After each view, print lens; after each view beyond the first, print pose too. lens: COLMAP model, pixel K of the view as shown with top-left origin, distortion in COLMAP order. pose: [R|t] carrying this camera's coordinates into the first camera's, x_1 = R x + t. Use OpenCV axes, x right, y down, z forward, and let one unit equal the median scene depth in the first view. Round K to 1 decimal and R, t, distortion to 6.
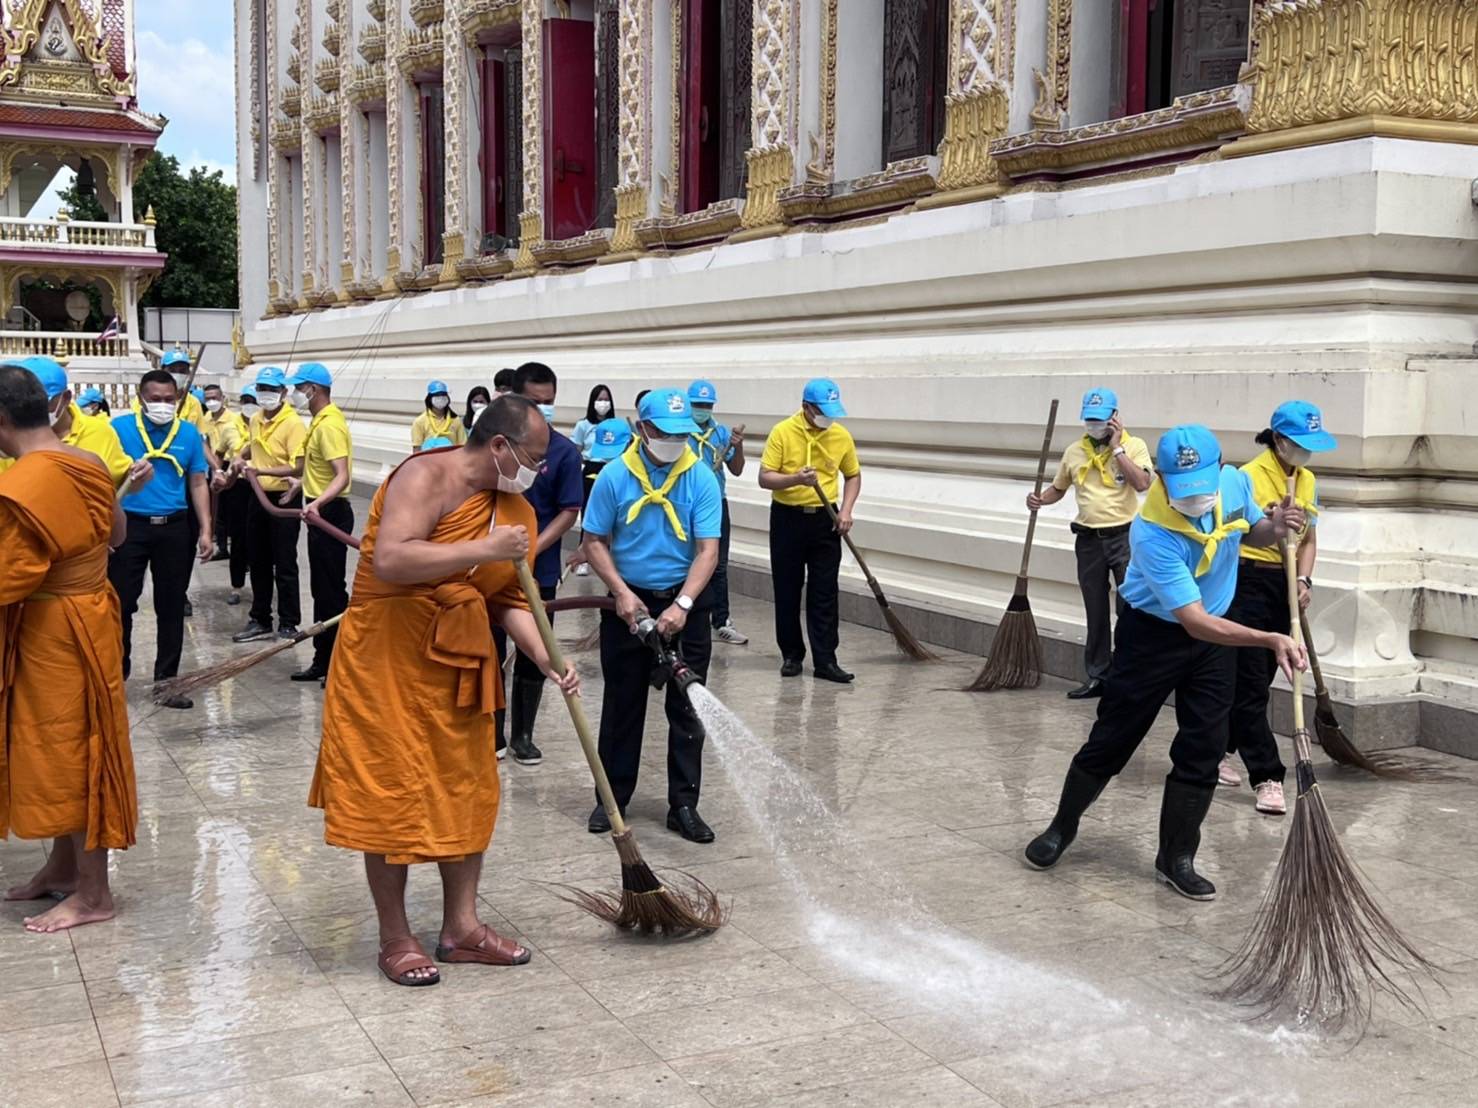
lens RADIAL K [[1675.0, 0, 782.5], [0, 1675.0, 556.4], [0, 0, 1]] dist [0.091352, -0.218740]
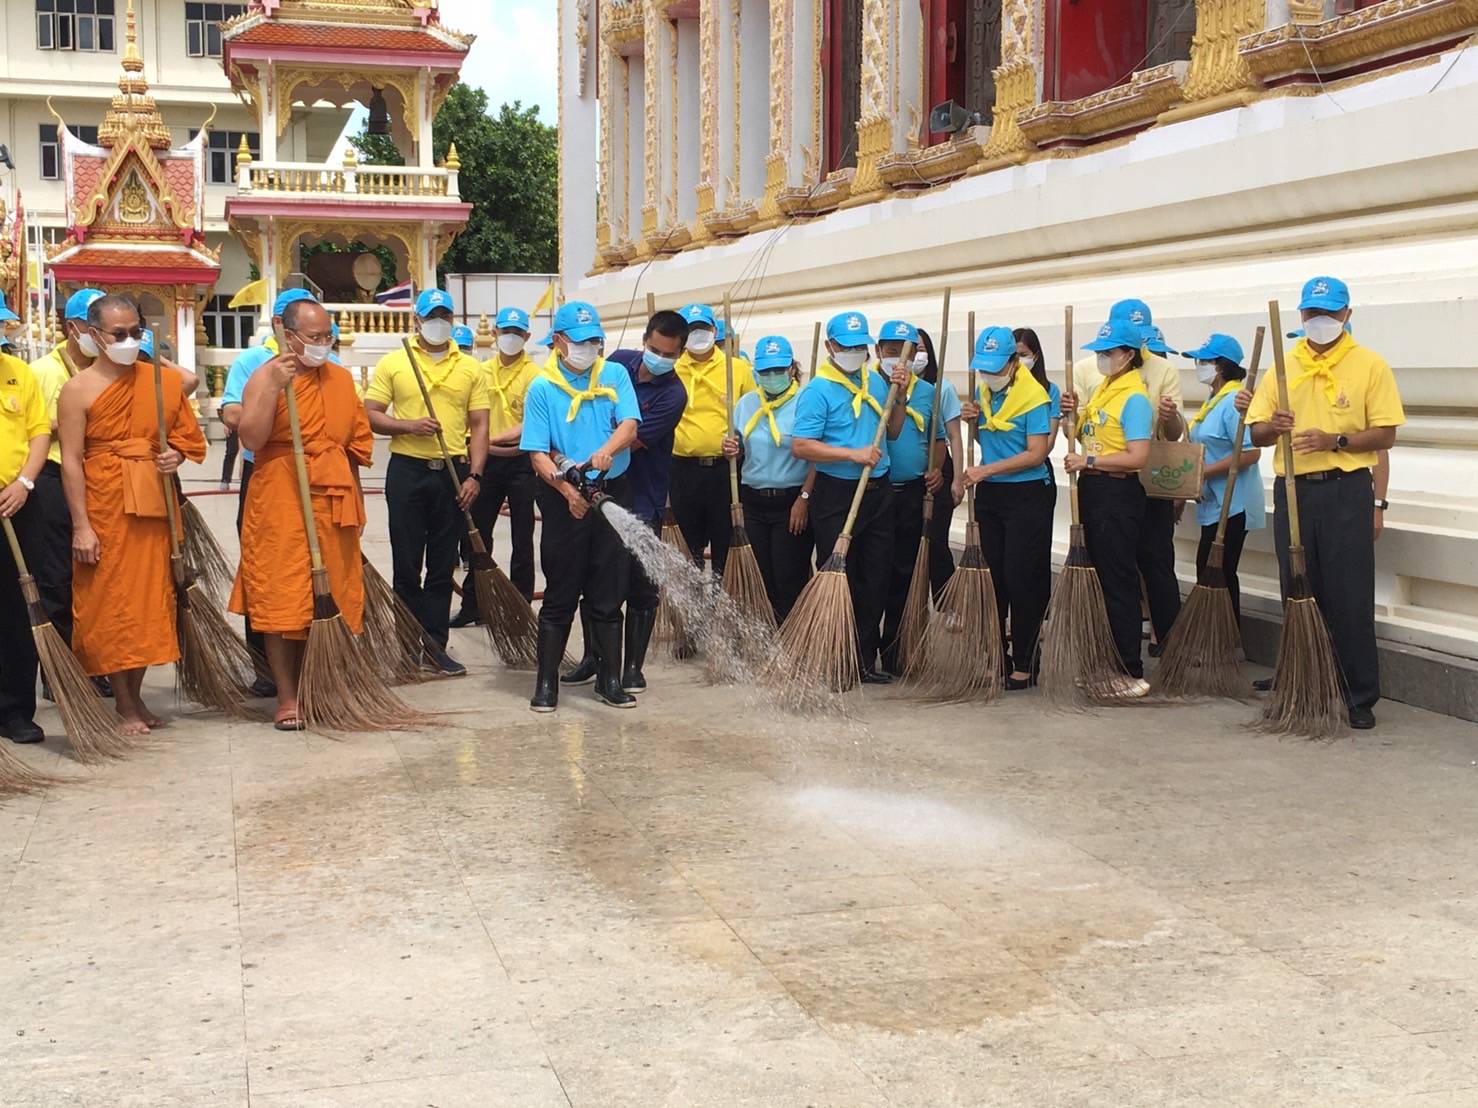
lens RADIAL K [[1968.5, 0, 735.0], [0, 1968.5, 526.9], [0, 0, 1]] dist [0.064620, -0.004601]
pose [[0.976403, 0.006018, -0.215871, -0.054006], [-0.010949, 0.999706, -0.021652, -0.010054], [0.215677, 0.023505, 0.976182, 0.158784]]
